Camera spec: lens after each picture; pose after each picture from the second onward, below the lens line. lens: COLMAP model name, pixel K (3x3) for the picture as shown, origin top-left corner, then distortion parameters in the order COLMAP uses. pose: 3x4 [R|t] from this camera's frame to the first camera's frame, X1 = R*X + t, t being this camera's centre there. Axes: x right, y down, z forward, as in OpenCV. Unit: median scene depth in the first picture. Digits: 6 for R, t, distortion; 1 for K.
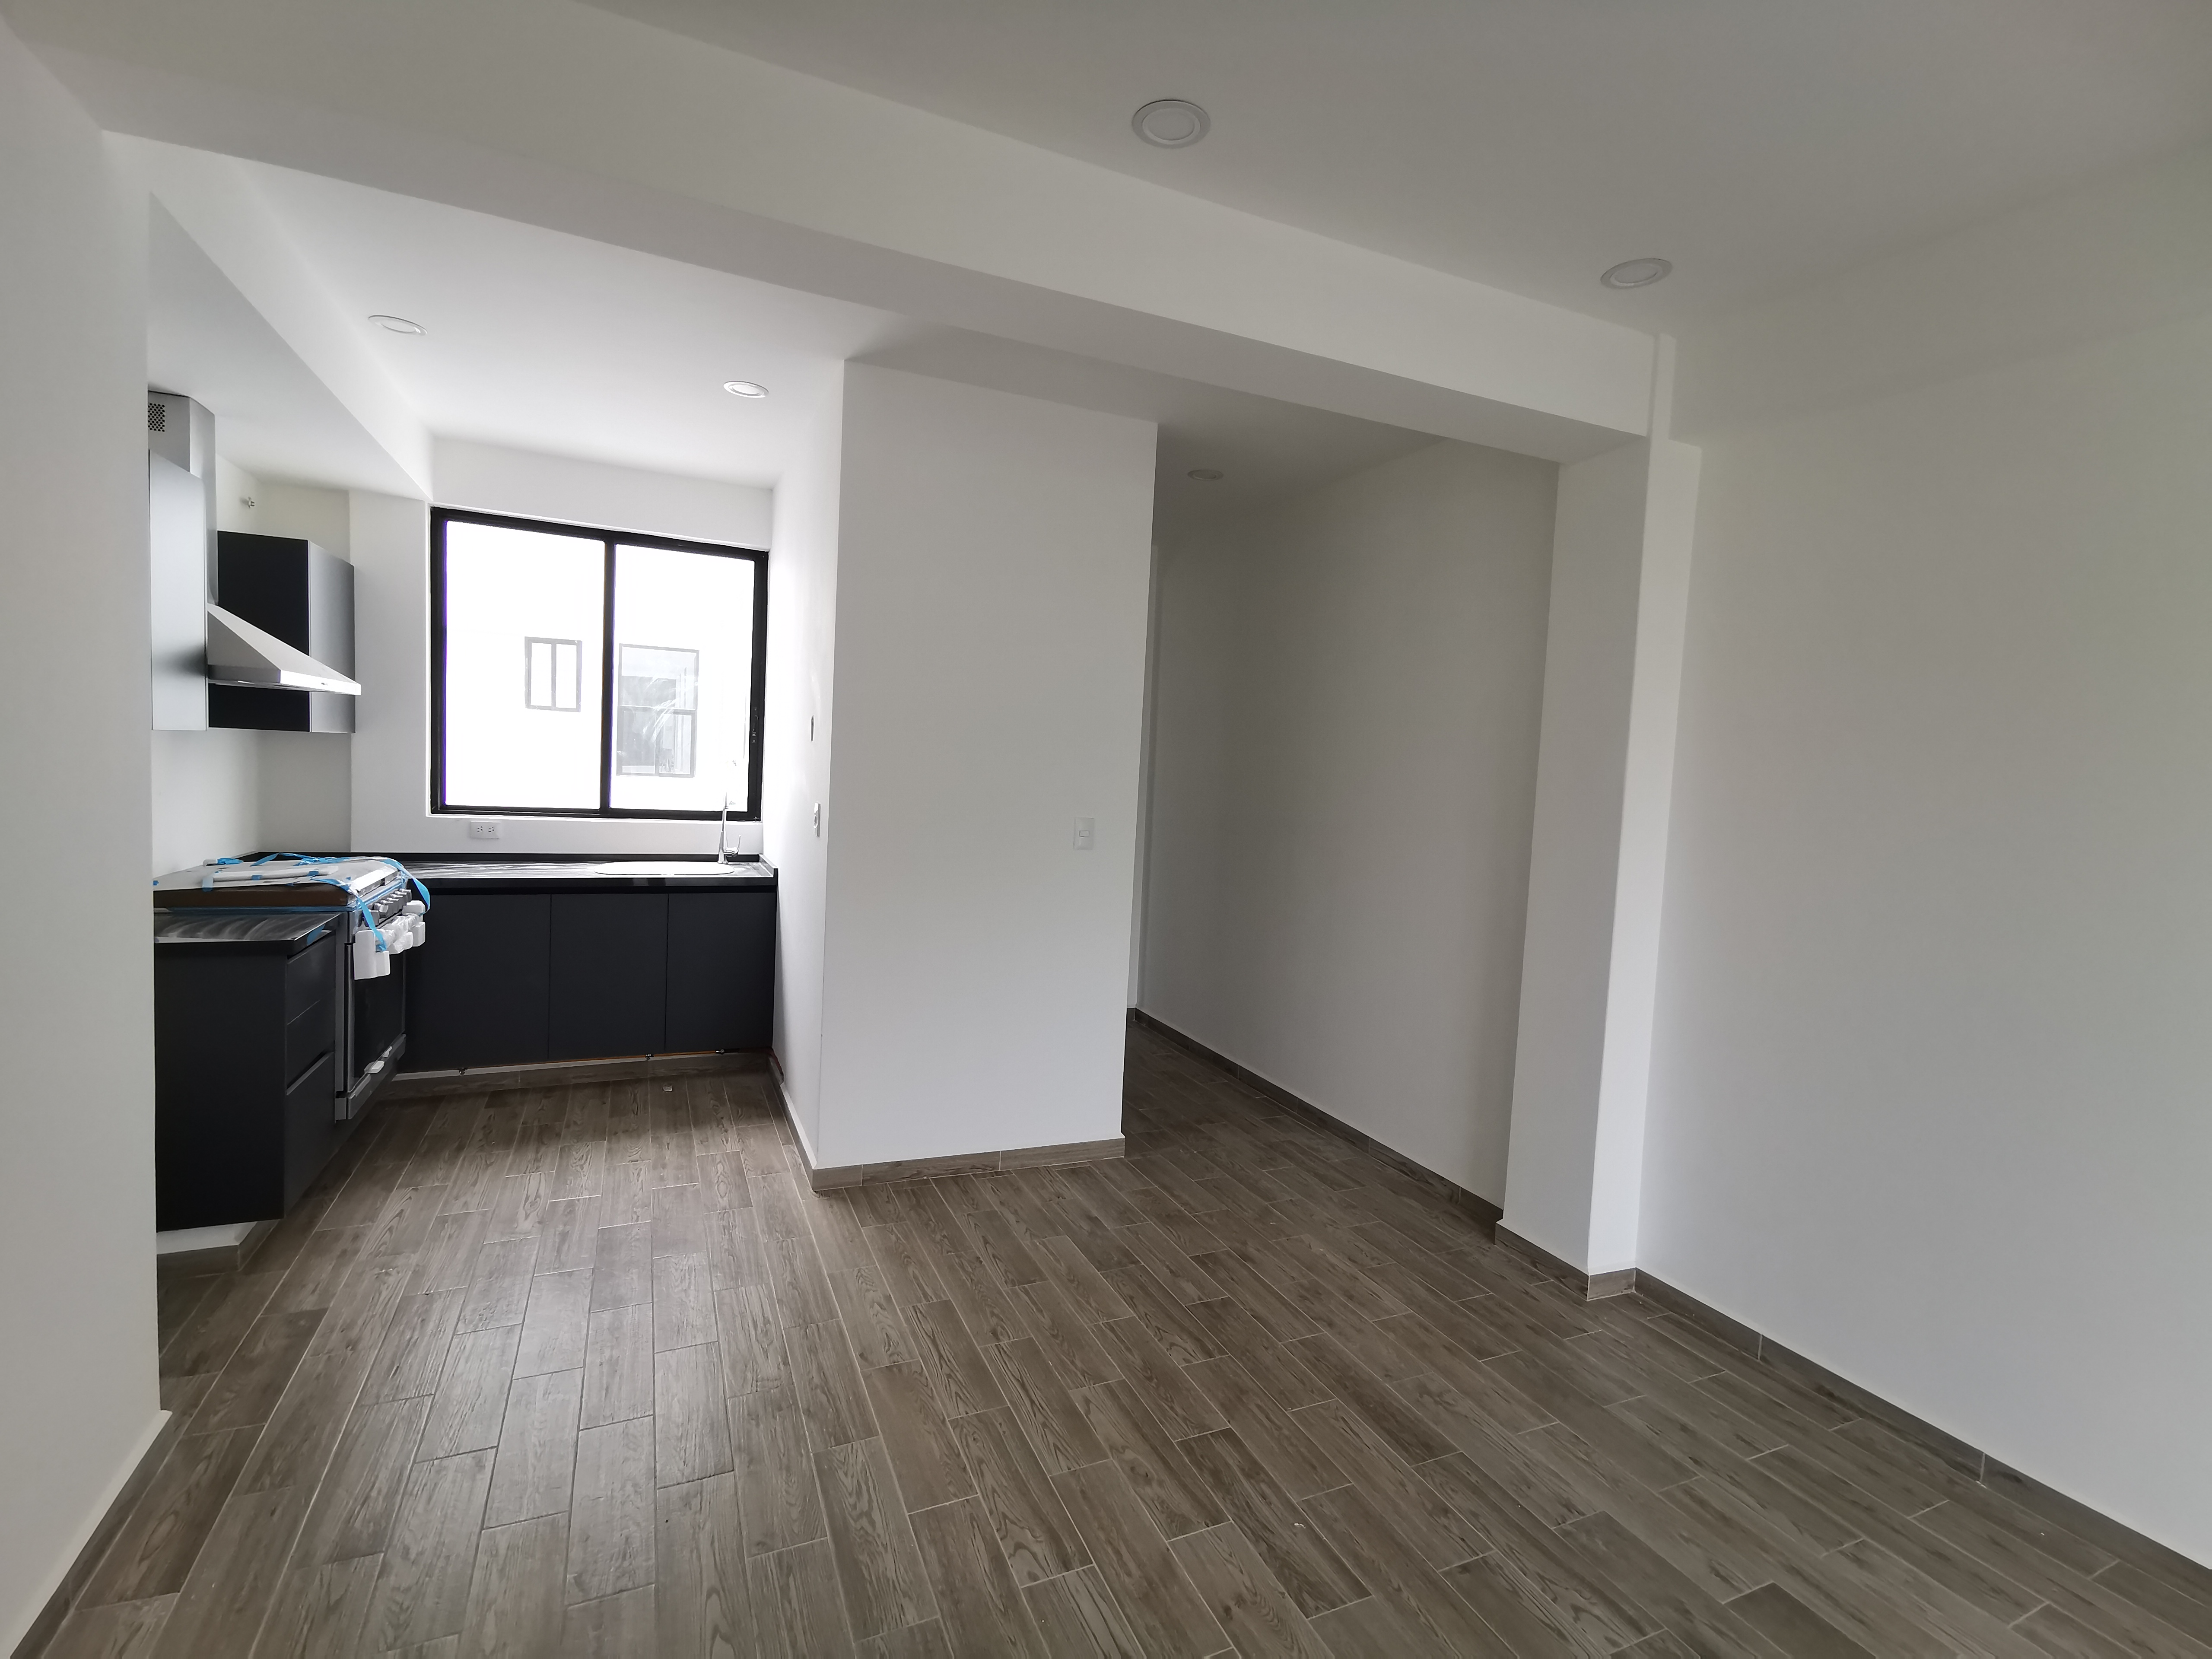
lens RADIAL K [[1017.1, 0, 1111.3], [0, 1017.1, 833.7], [0, 0, 1]] dist [0.015921, -0.000004]
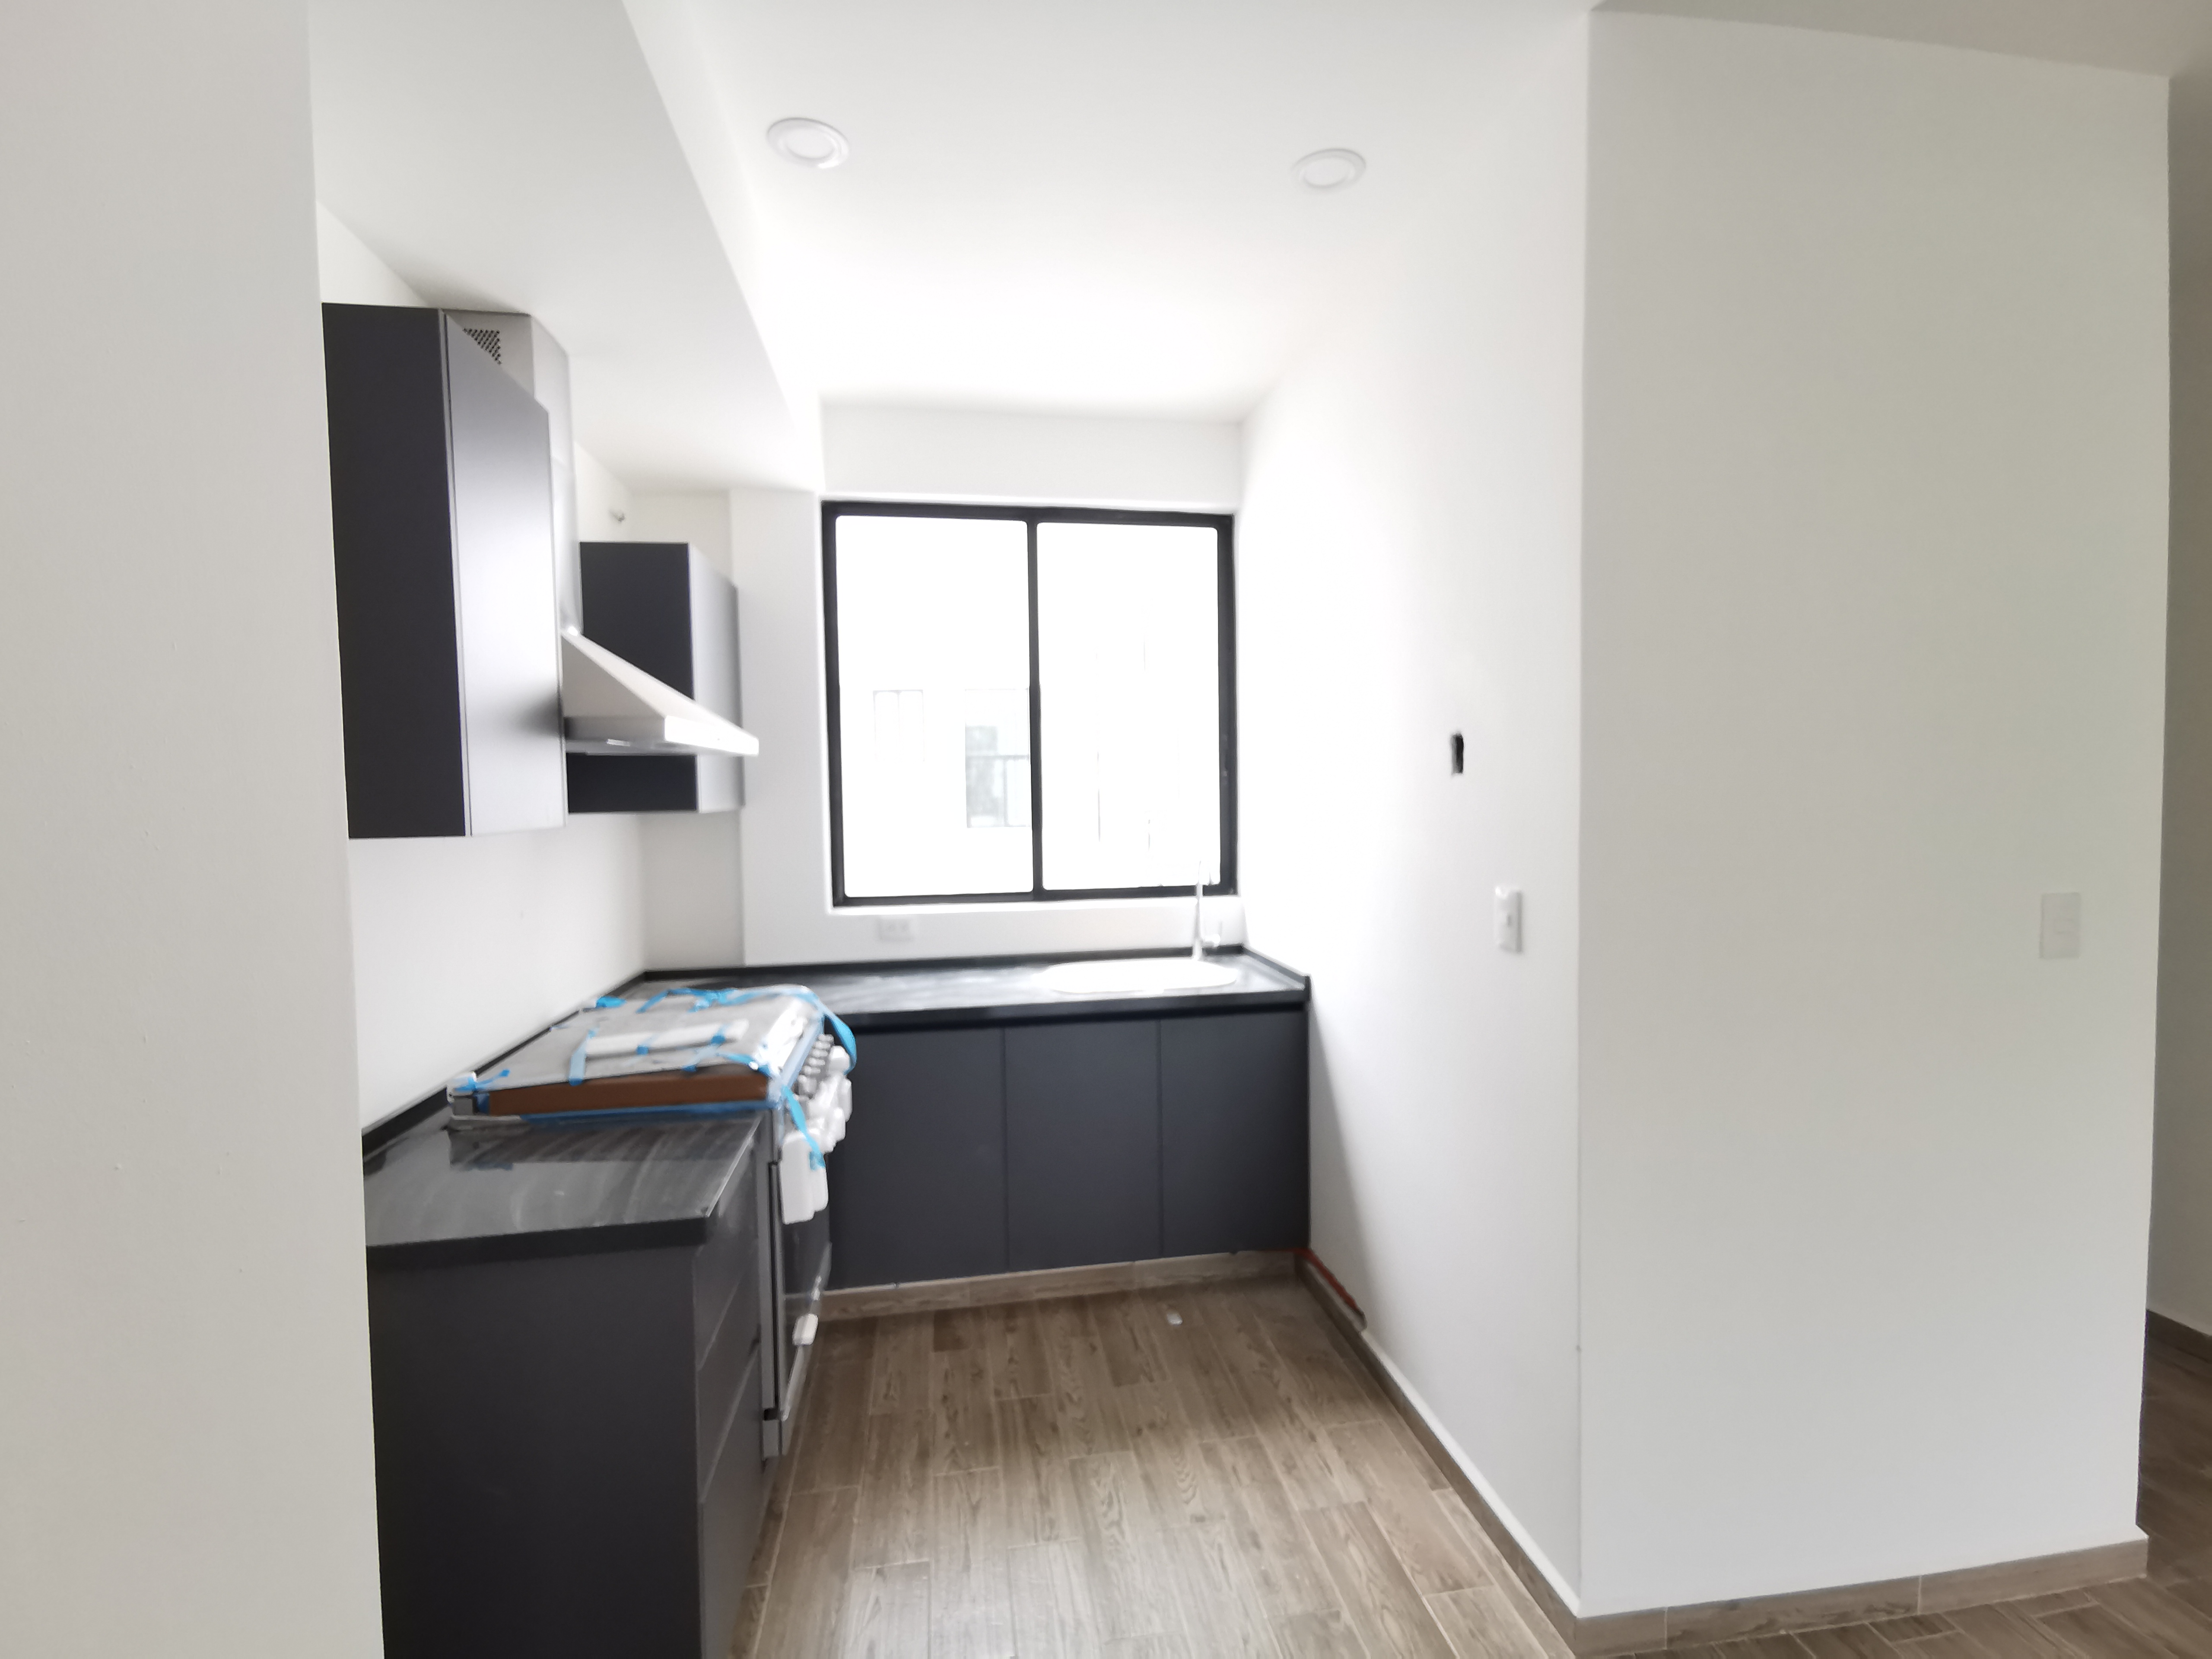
lens RADIAL K [[1030.2, 0, 1095.8], [0, 1030.2, 832.1], [0, 0, 1]] dist [0.008641, -0.000076]
pose [[0.959210, -0.059761, -0.276306, -0.312855], [0.051320, 0.997971, -0.037685, -0.043486], [0.277998, 0.021968, 0.960331, 0.383230]]
